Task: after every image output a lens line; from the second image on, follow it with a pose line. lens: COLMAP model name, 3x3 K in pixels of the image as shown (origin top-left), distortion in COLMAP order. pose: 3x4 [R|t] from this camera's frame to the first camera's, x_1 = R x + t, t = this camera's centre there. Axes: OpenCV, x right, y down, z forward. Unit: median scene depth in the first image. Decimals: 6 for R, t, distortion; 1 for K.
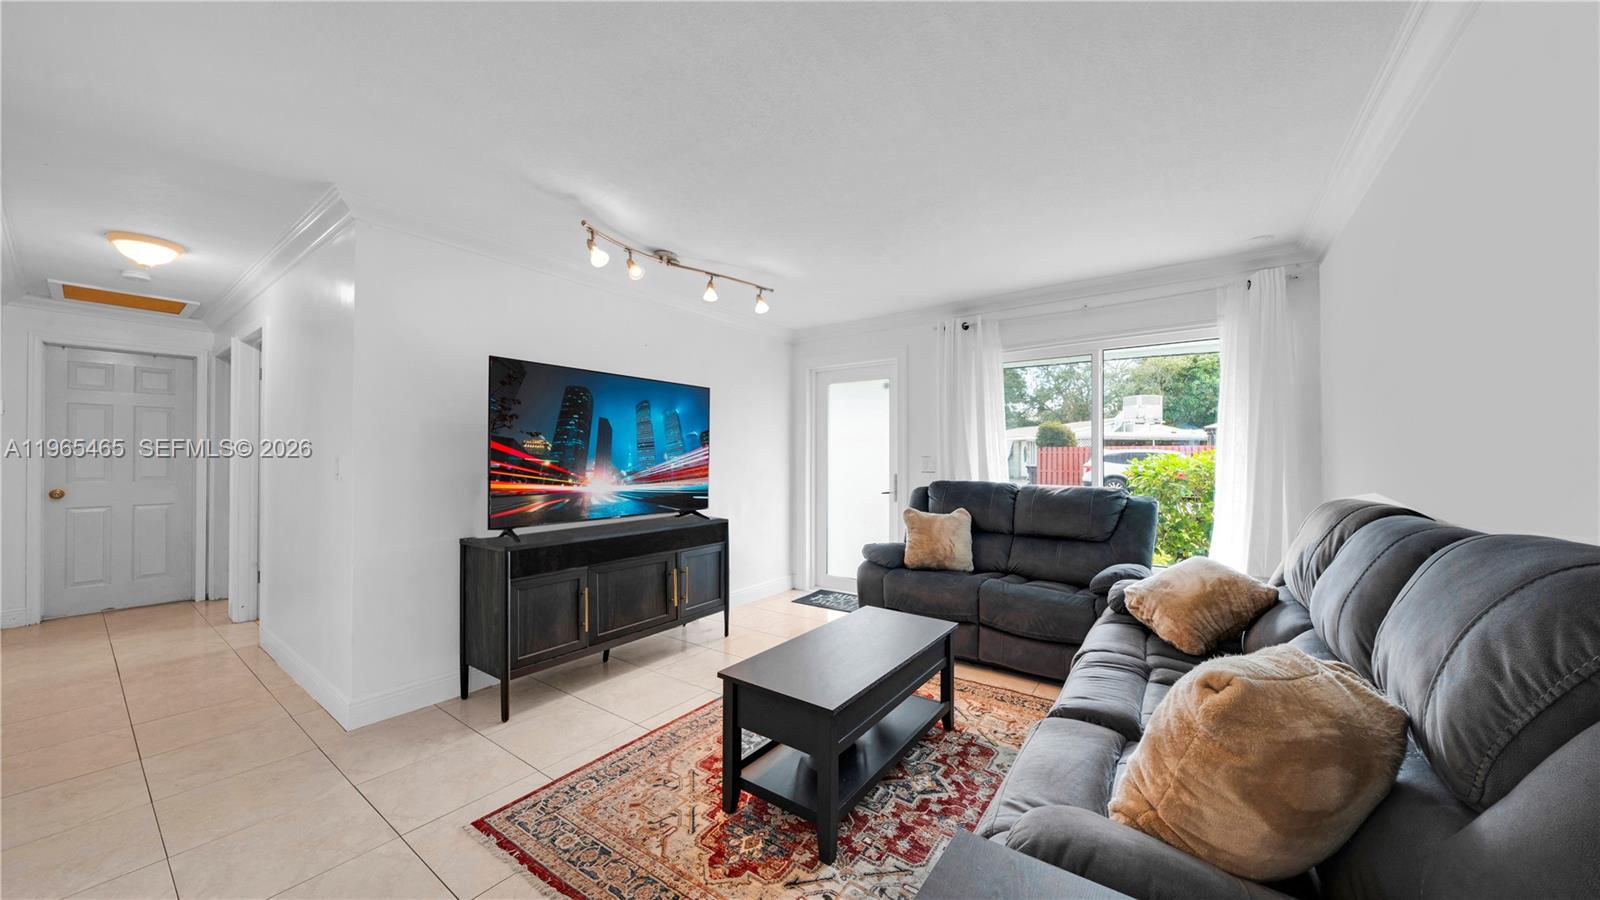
lens RADIAL K [[549.8, 0, 817.4], [0, 549.8, 453.4], [0, 0, 1]] dist [-0.017586, 0.000829]
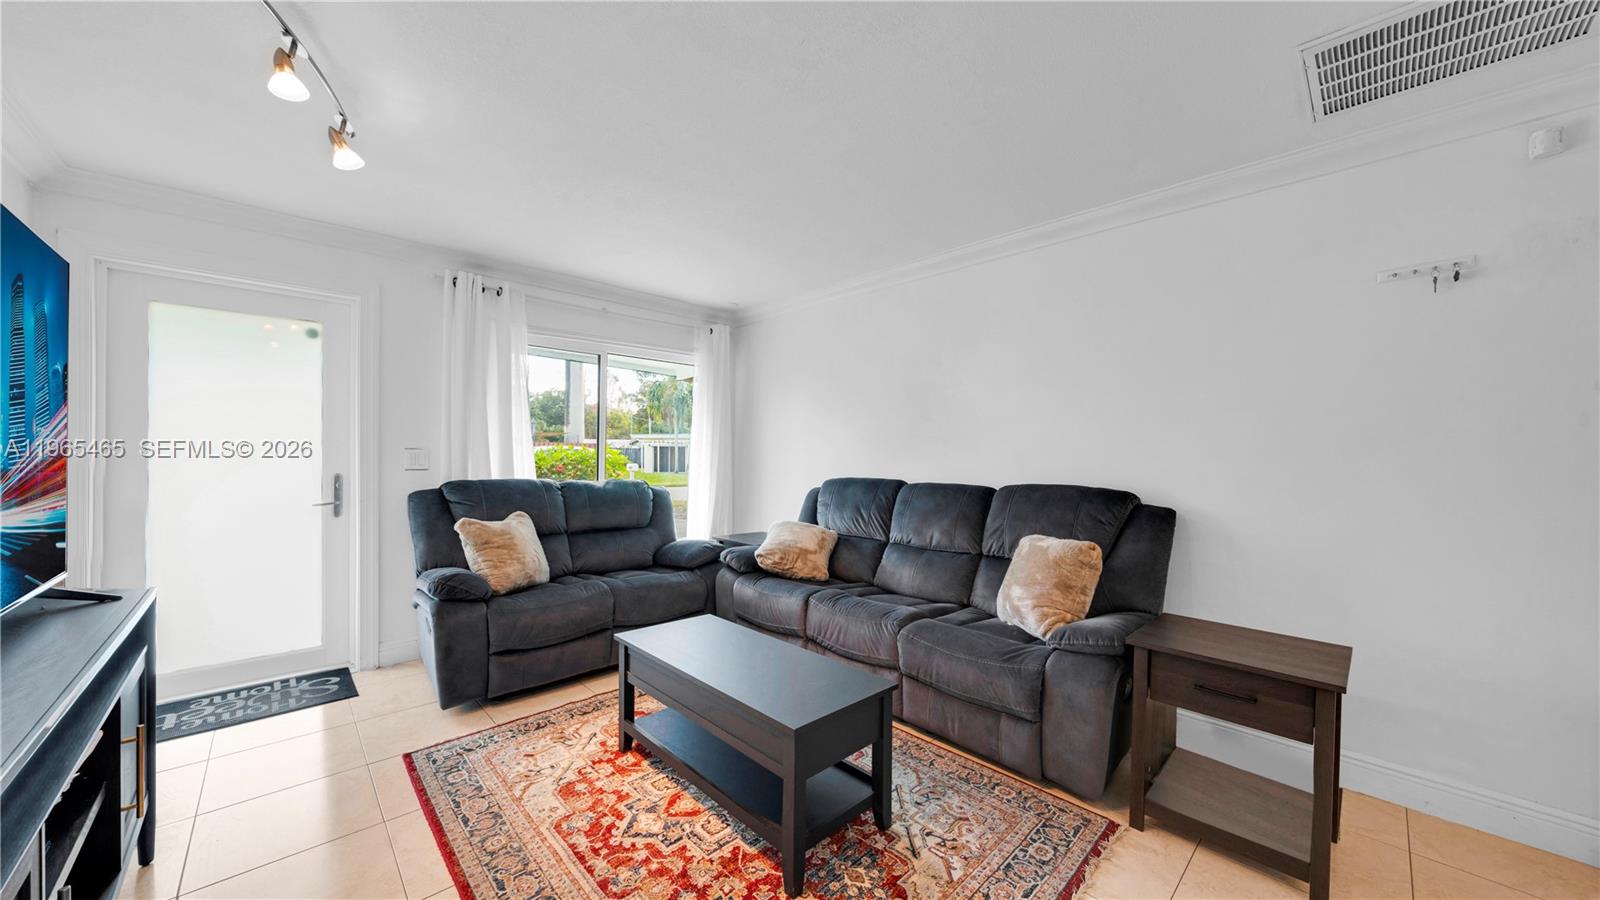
lens RADIAL K [[549.8, 0, 788.7], [0, 549.8, 456.6], [0, 0, 1]] dist [-0.017586, 0.000829]
pose [[0.205584, 0.002154, 0.978637, -0.556125], [-0.018977, 0.999818, 0.001786, 0.008823], [-0.978456, -0.018938, 0.205587, 0.504545]]
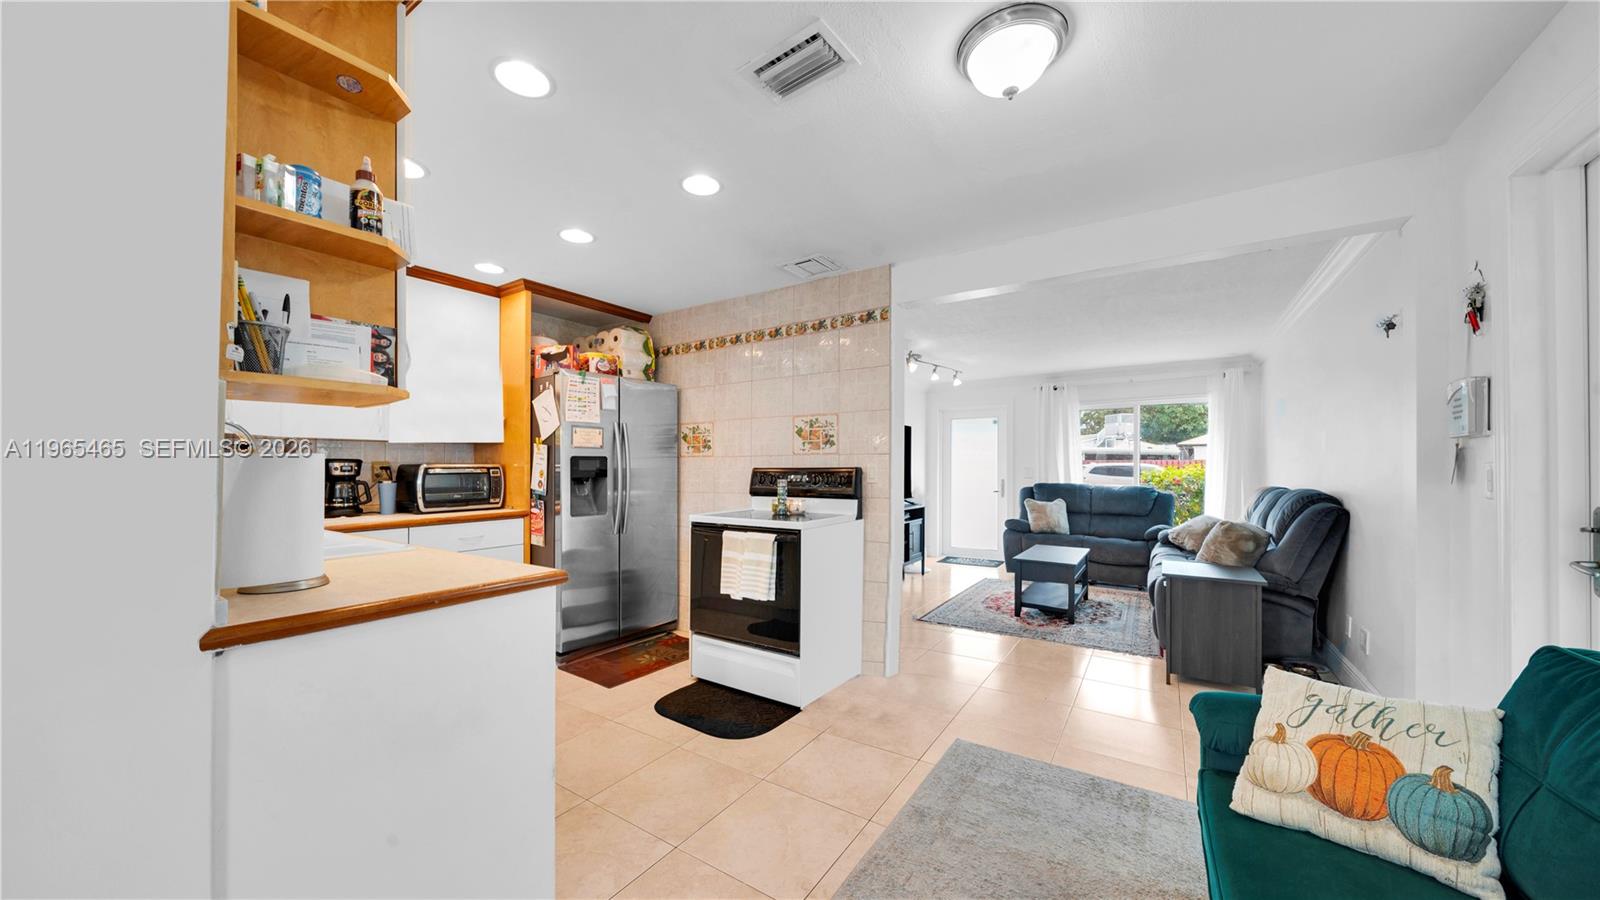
lens RADIAL K [[549.8, 0, 795.9], [0, 549.8, 455.9], [0, 0, 1]] dist [-0.017586, 0.000829]
pose [[0.999893, 0.003592, 0.014180, -0.690572], [-0.003349, 0.999848, -0.017117, -0.001519], [-0.014240, 0.017068, 0.999753, -0.828080]]
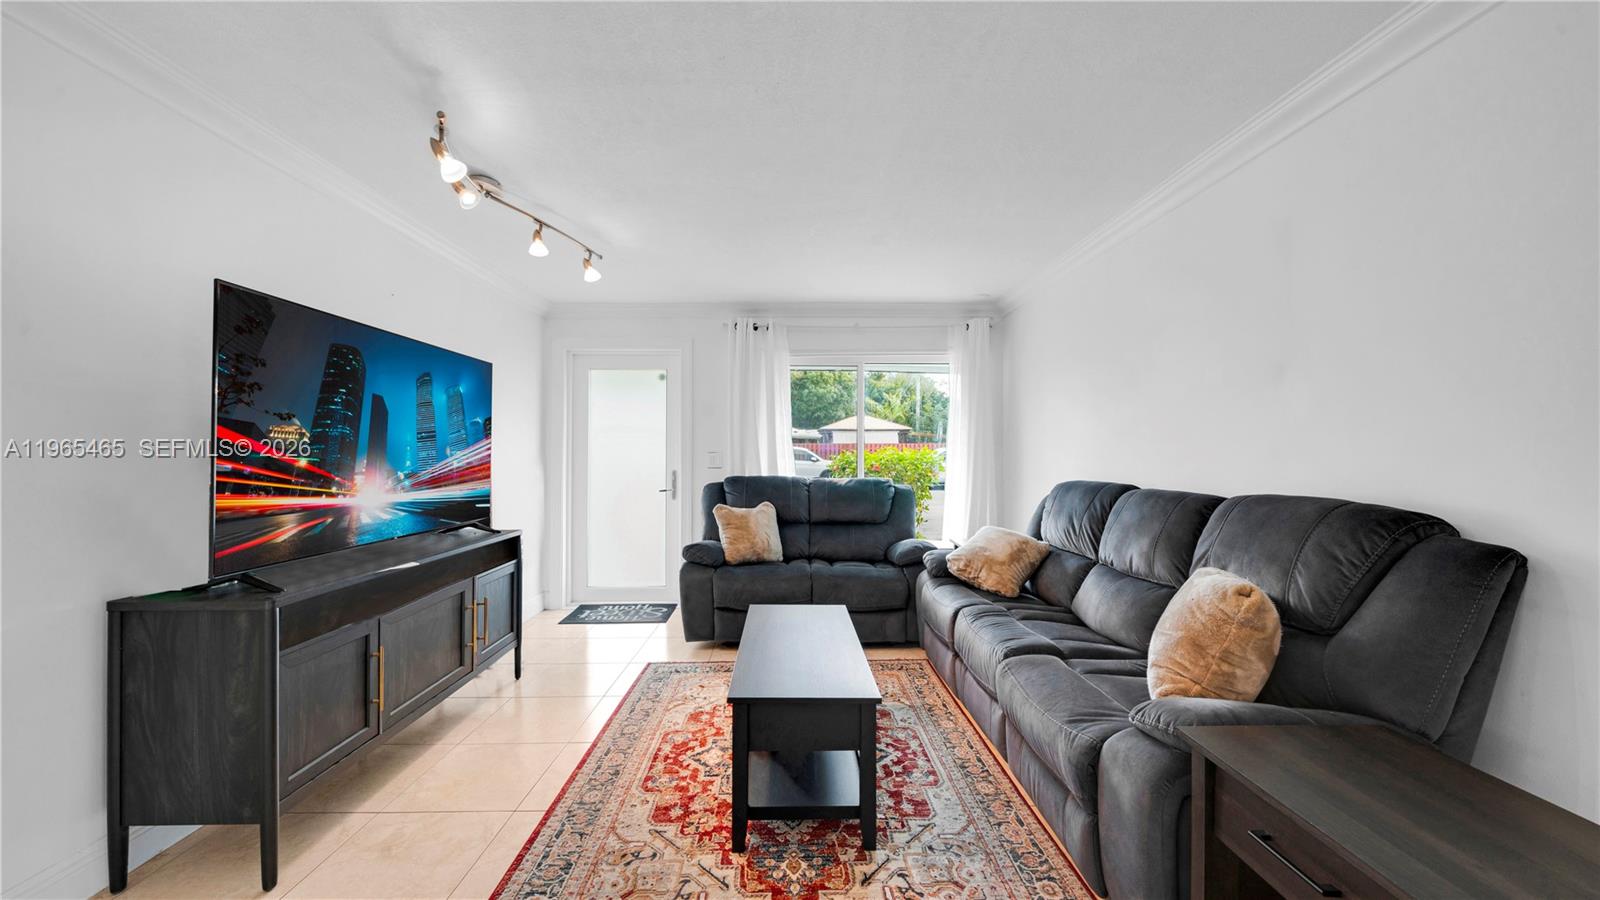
lens RADIAL K [[549.8, 0, 809.1], [0, 549.8, 453.2], [0, 0, 1]] dist [-0.017586, 0.000829]
pose [[0.800628, 0.000248, 0.599162, -0.354764], [-0.004900, 0.999969, 0.006133, 0.000411], [-0.599142, -0.007846, 0.800604, 0.131089]]
